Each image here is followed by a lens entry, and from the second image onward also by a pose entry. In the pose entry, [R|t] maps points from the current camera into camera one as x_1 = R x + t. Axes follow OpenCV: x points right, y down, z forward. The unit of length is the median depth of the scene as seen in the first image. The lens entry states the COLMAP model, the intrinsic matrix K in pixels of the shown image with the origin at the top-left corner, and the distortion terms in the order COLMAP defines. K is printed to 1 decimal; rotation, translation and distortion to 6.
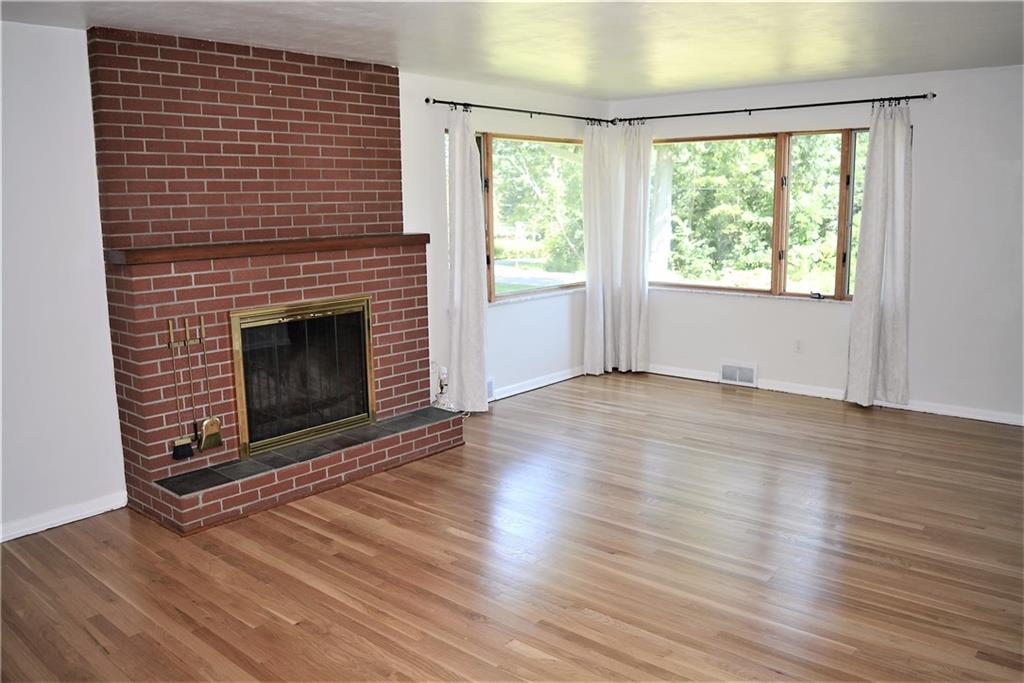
lens RADIAL K [[800.8, 0, 514.9], [0, 800.8, 341.8], [0, 0, 1]] dist [-0.074197, 0.006896]
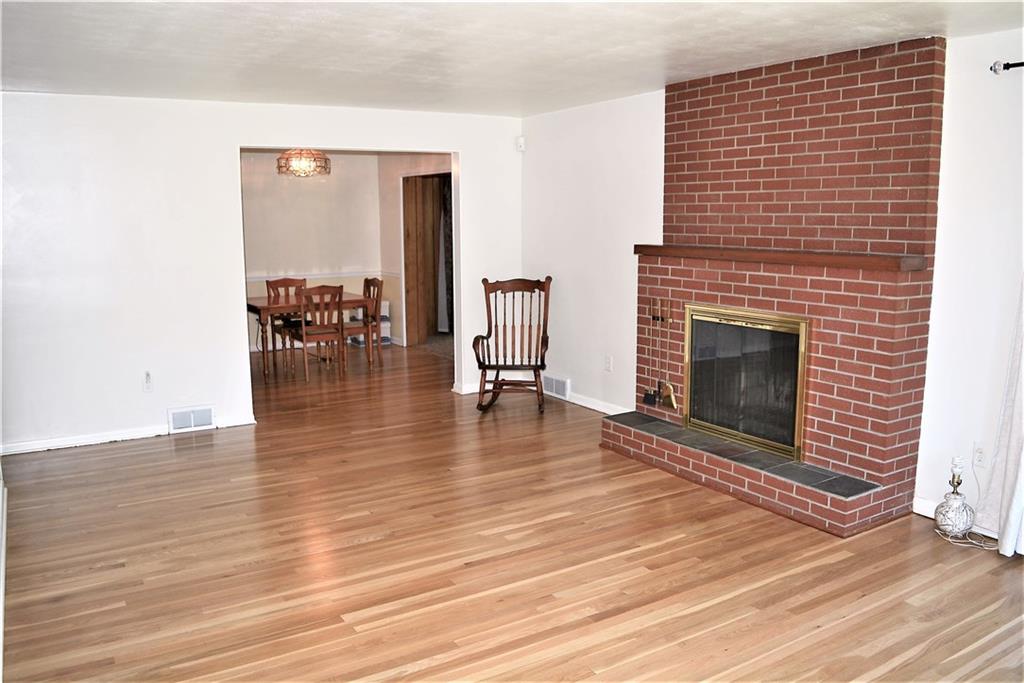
lens RADIAL K [[800.8, 0, 515.4], [0, 800.8, 341.1], [0, 0, 1]] dist [-0.074197, 0.006896]
pose [[-0.284787, 0.163000, -0.944631, 0.790792], [-0.161259, 0.963247, 0.214829, -0.182221], [0.944930, 0.213511, -0.248035, 0.974553]]
